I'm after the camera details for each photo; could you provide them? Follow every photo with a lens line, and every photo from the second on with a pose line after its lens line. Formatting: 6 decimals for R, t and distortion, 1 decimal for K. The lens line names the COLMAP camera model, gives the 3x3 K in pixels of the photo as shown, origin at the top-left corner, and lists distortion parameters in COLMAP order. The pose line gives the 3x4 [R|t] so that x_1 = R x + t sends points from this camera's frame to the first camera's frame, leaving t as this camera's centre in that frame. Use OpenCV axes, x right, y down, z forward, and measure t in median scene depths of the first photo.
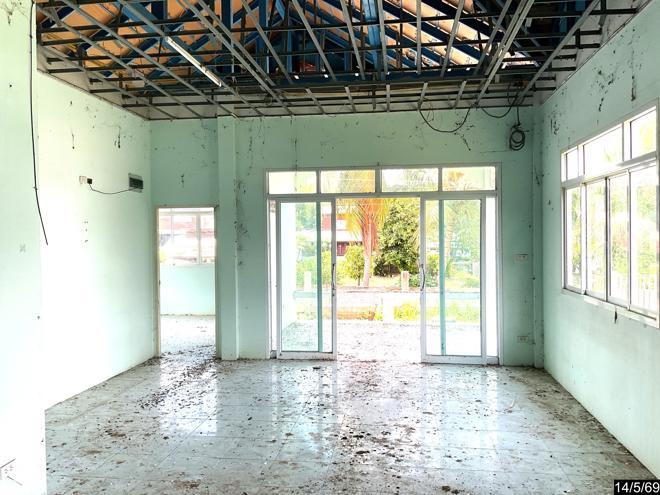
lens RADIAL K [[551.0, 0, 329.6], [0, 551.0, 246.6], [0, 0, 1]] dist [-0.002786, -0.012533]
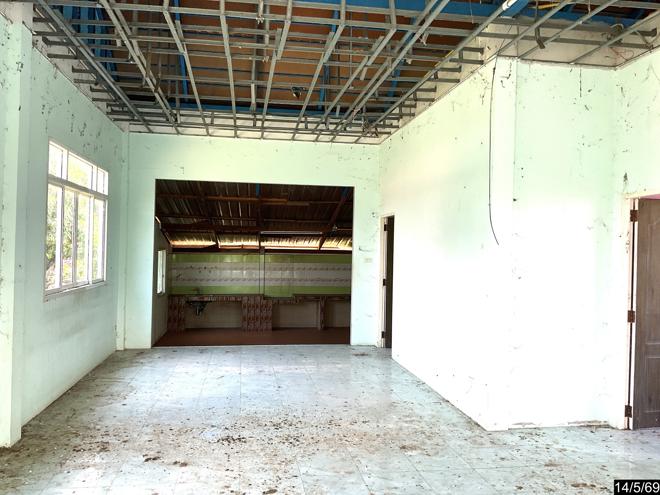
lens RADIAL K [[551.0, 0, 333.2], [0, 551.0, 245.8], [0, 0, 1]] dist [-0.002786, -0.012533]
pose [[-0.957071, -0.011034, -0.289645, 0.225176], [-0.017044, 0.999688, 0.018235, -0.016175], [0.289353, 0.022389, -0.956961, 1.916231]]
